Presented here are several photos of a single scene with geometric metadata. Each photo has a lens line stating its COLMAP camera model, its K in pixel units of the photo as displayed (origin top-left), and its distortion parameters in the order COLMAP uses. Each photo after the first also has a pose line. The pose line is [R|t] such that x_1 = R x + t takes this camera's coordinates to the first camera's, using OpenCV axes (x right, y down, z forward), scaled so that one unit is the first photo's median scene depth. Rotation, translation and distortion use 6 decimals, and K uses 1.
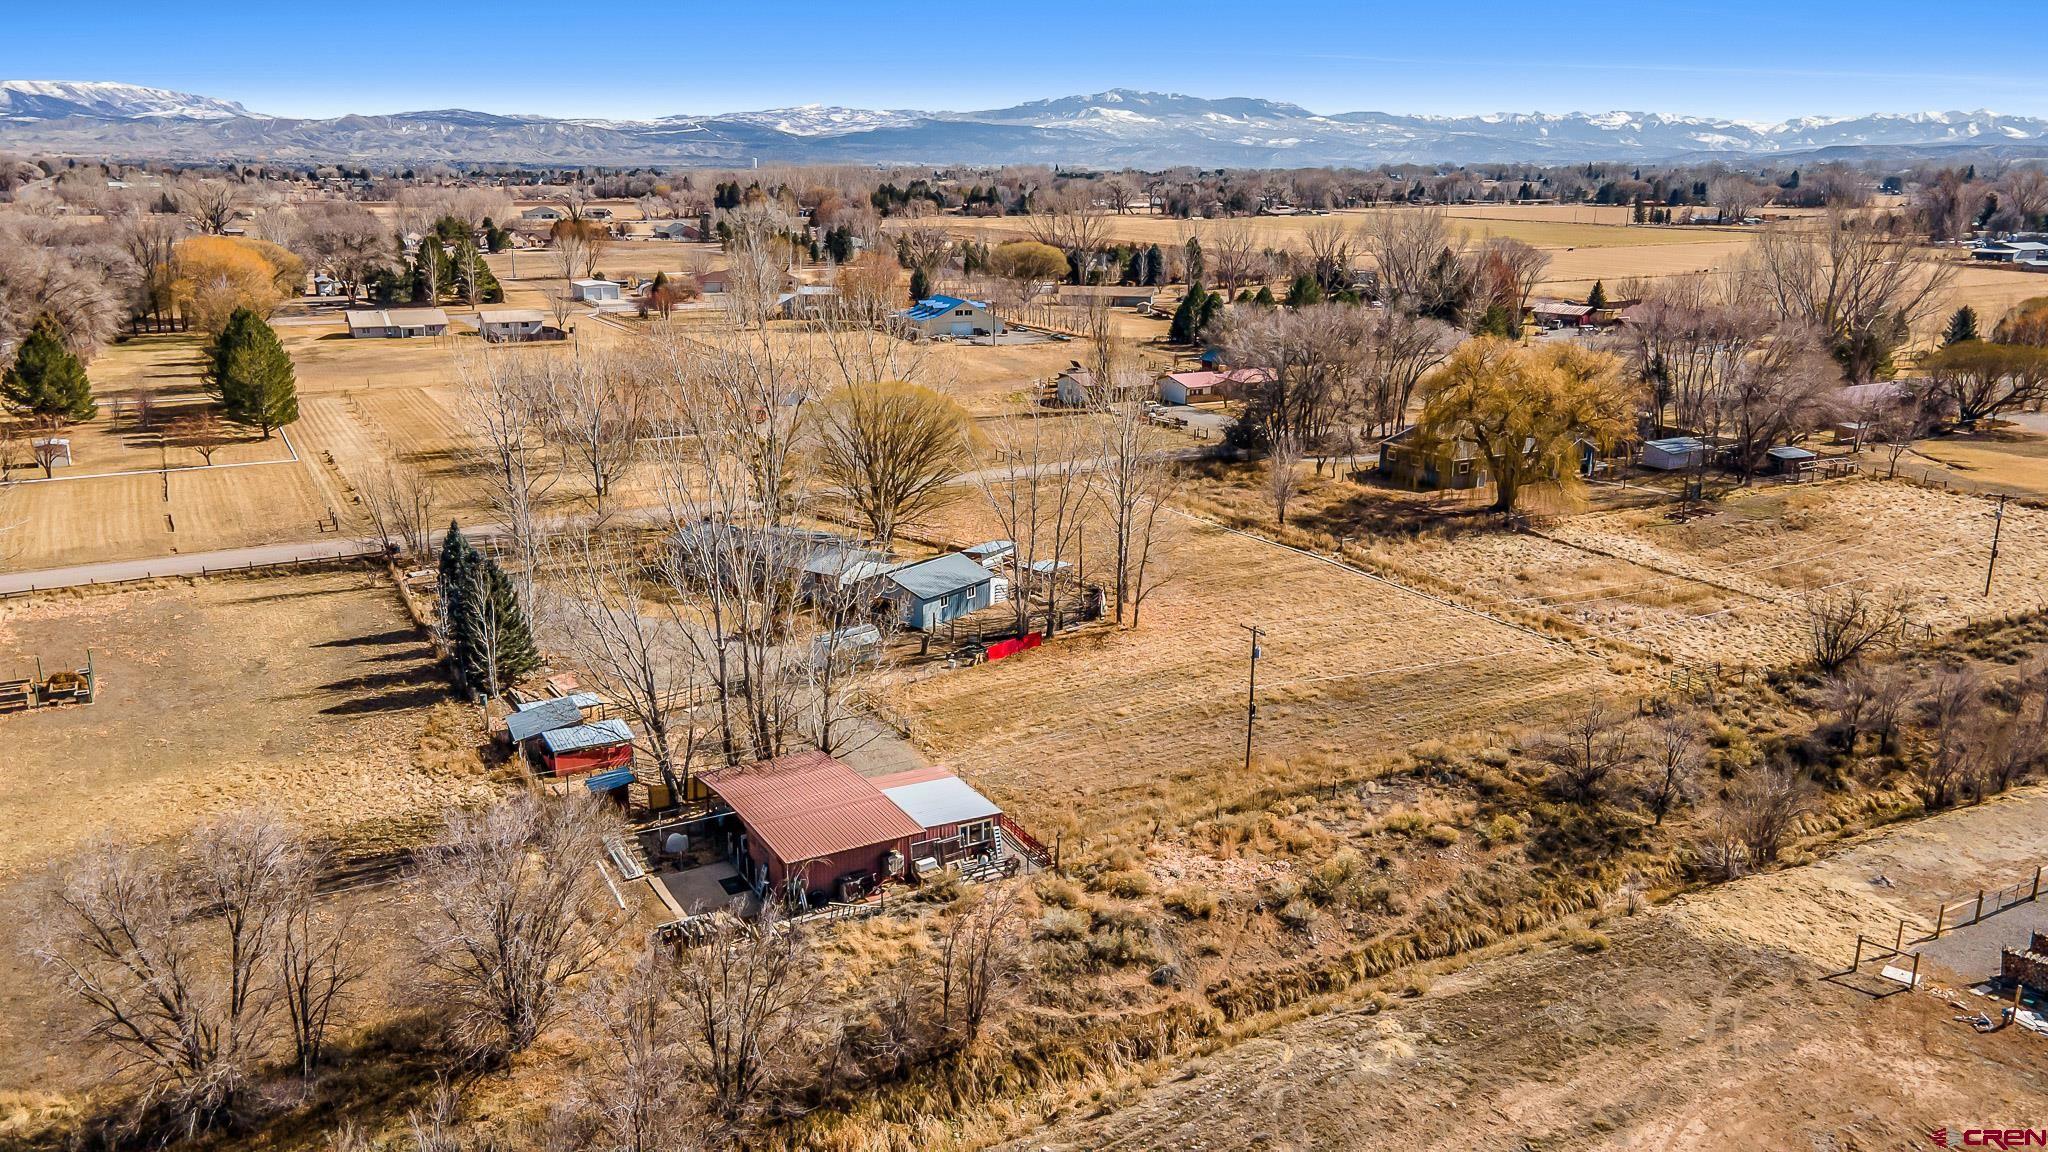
lens RADIAL K [[1493.4, 0, 1027.5], [0, 1493.4, 598.3], [0, 0, 1]] dist [0.024297, 0.025445]
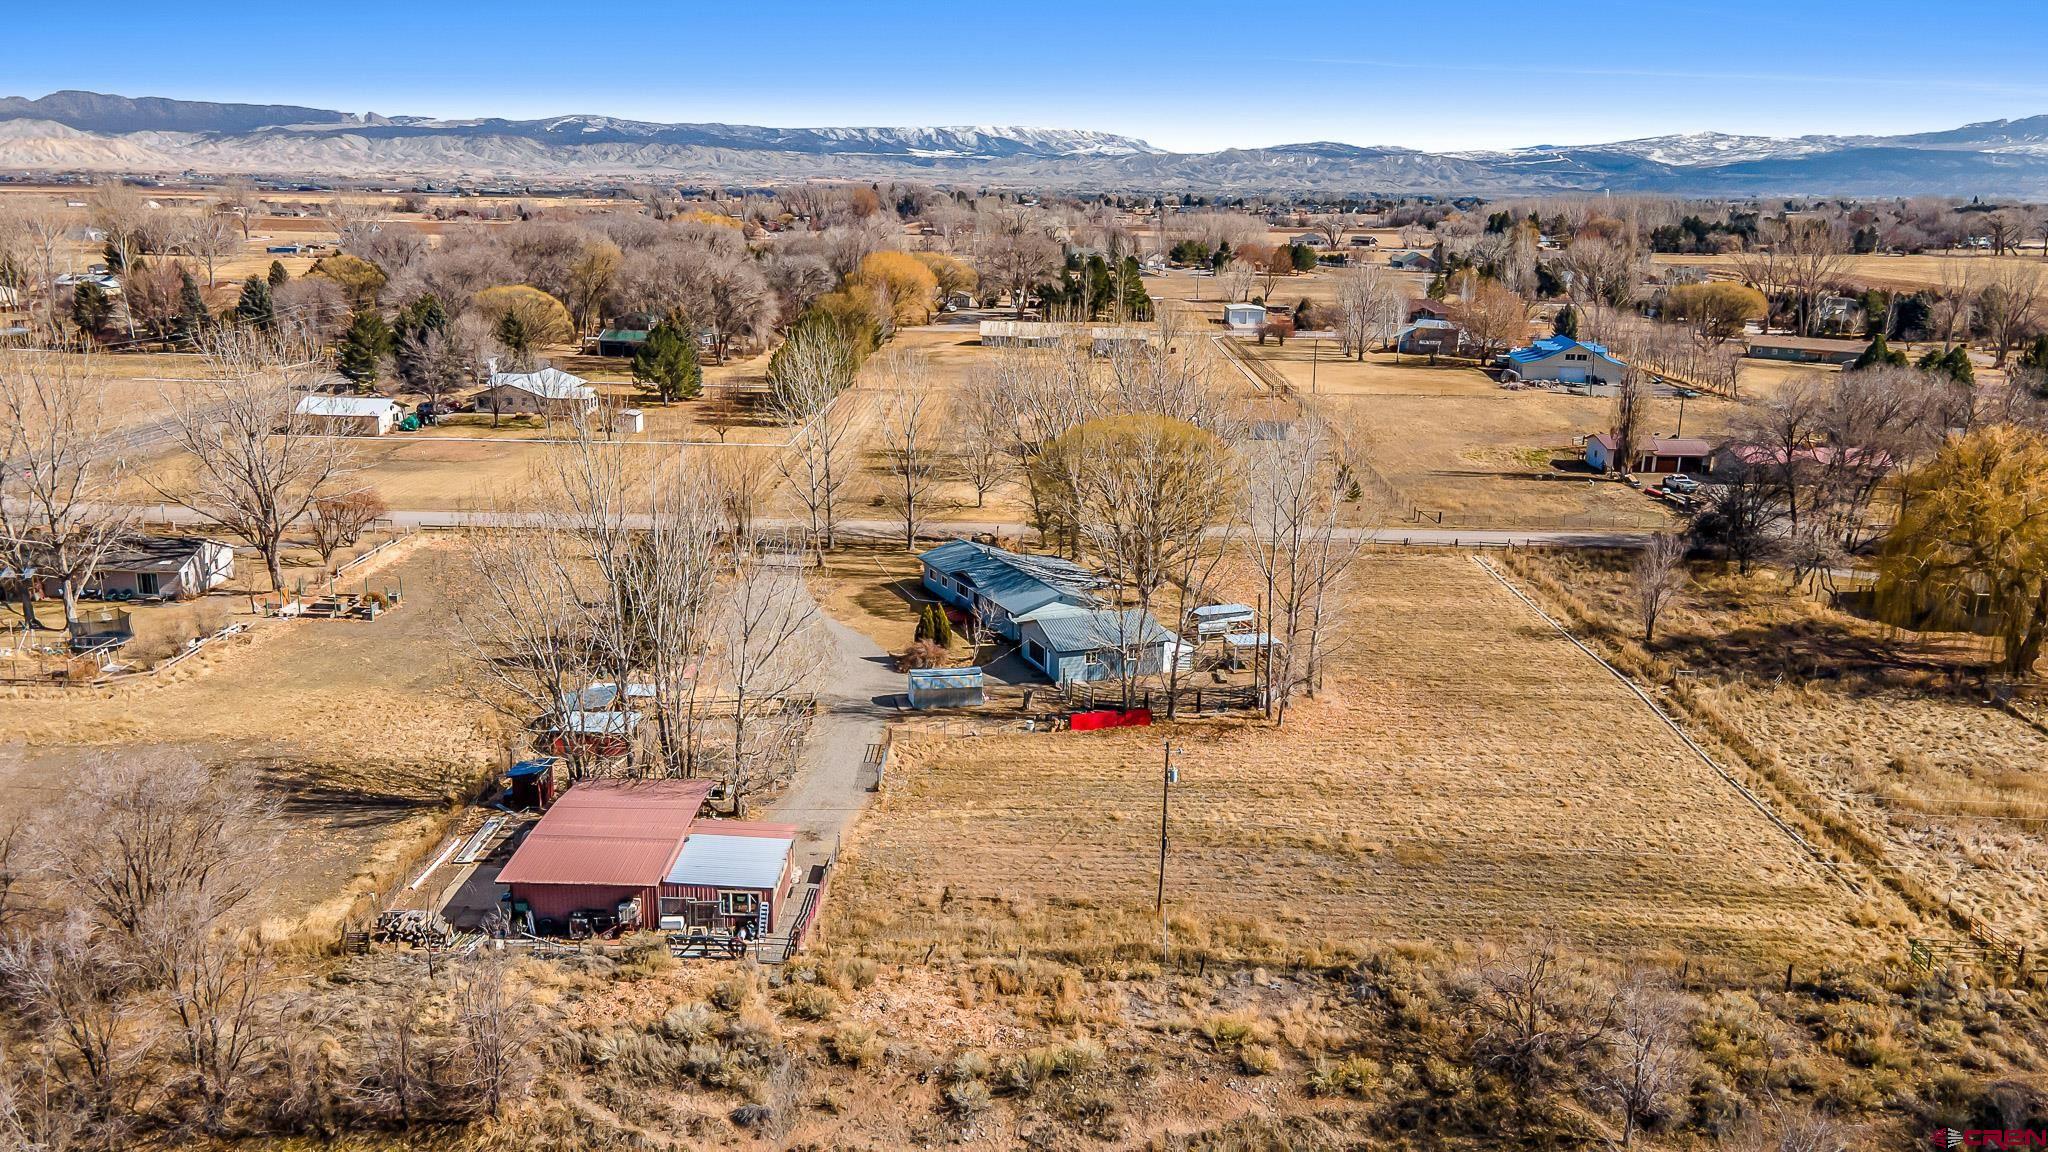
lens RADIAL K [[1493.4, 0, 1023.9], [0, 1493.4, 571.1], [0, 0, 1]] dist [0.024297, 0.025445]
pose [[0.856943, 0.138949, -0.496329, 0.146696], [-0.156468, 0.987663, 0.006346, -0.020917], [0.491087, 0.072221, 0.868111, 0.073611]]
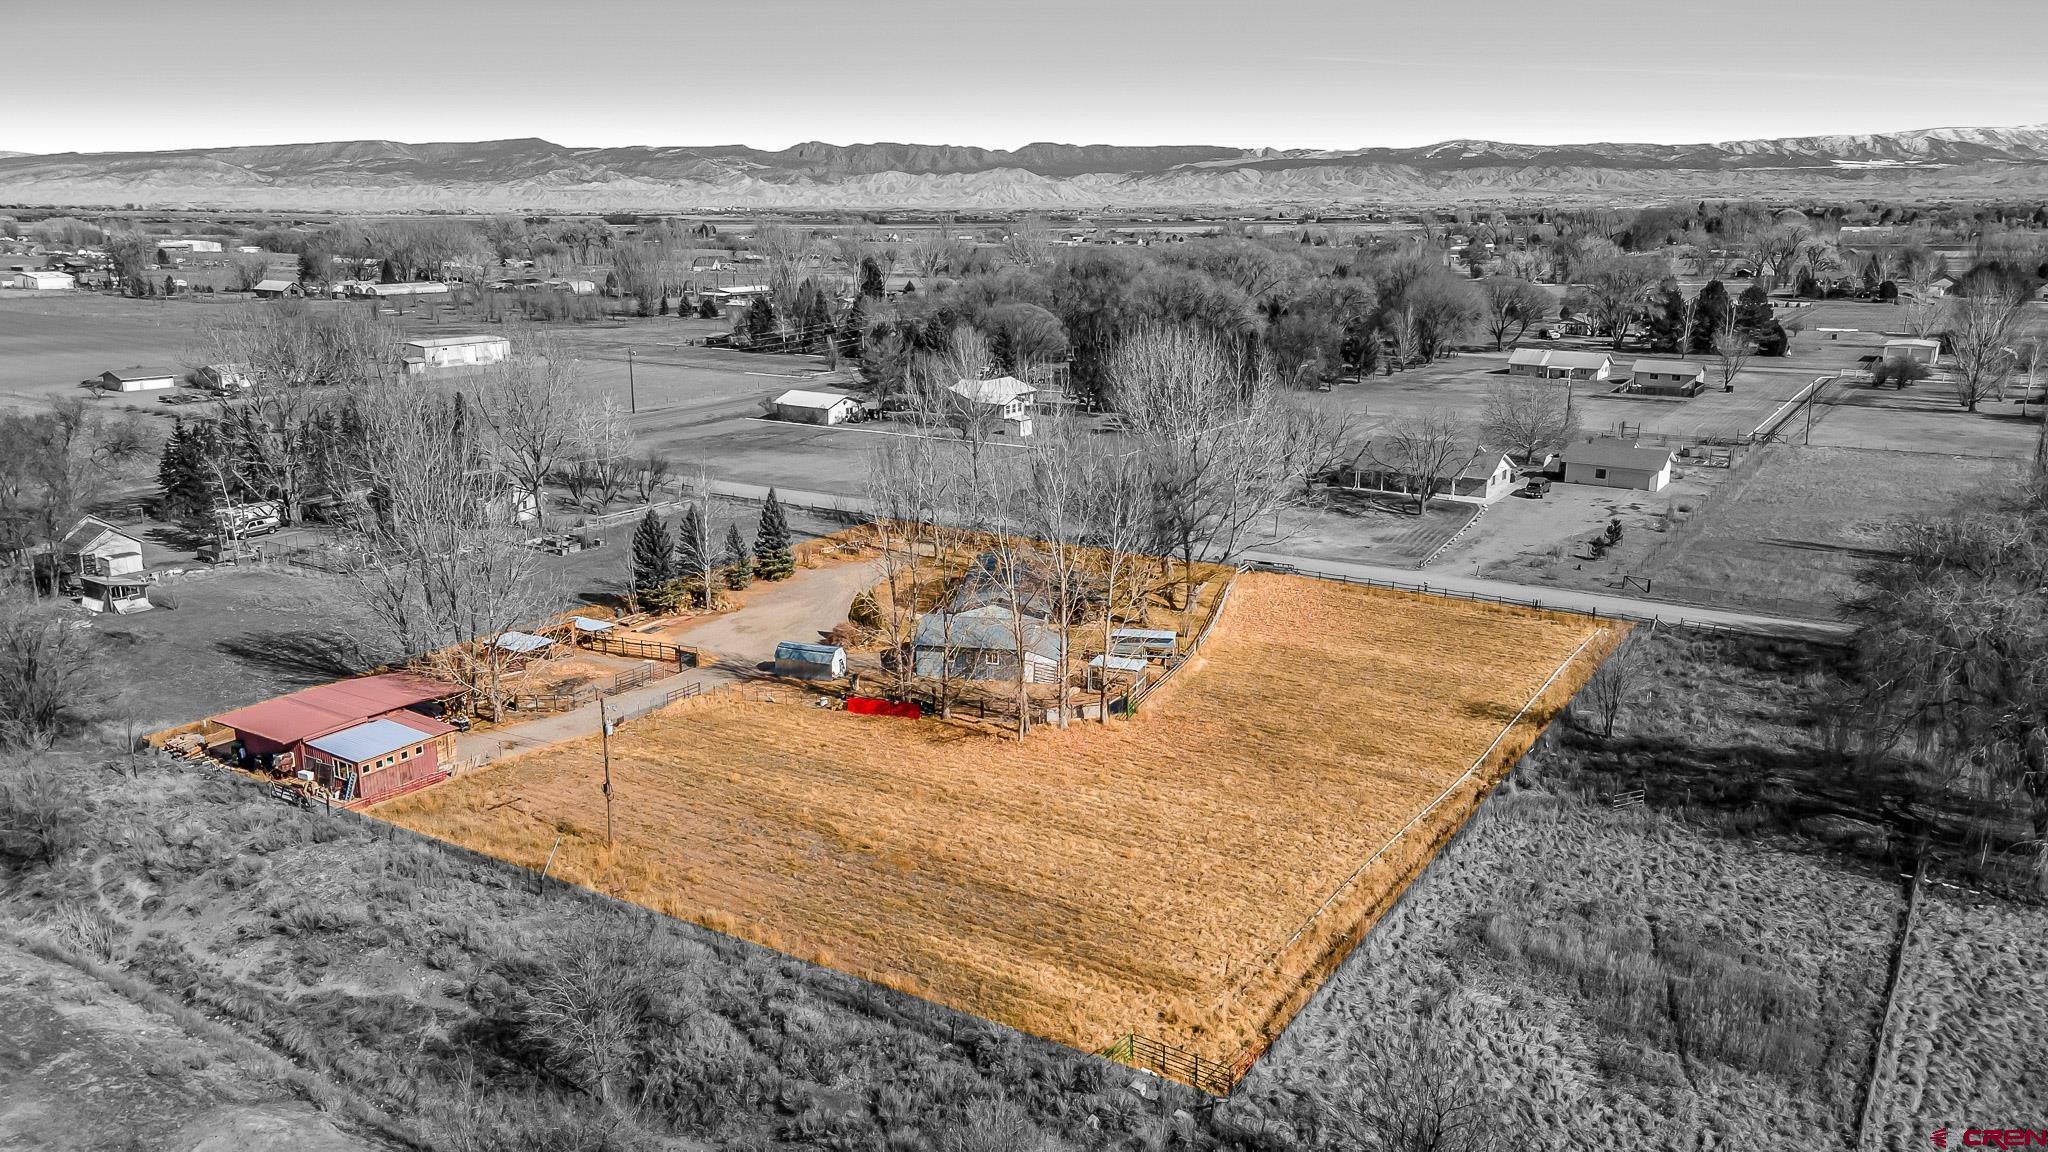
lens RADIAL K [[1507.7, 0, 1029.2], [0, 1507.7, 567.5], [0, 0, 1]] dist [0.025768, 0.019048]
pose [[0.457142, 0.205383, -0.865355, 0.326243], [-0.246169, 0.964179, 0.098794, -0.066386], [0.854647, 0.167861, 0.491326, 0.229802]]
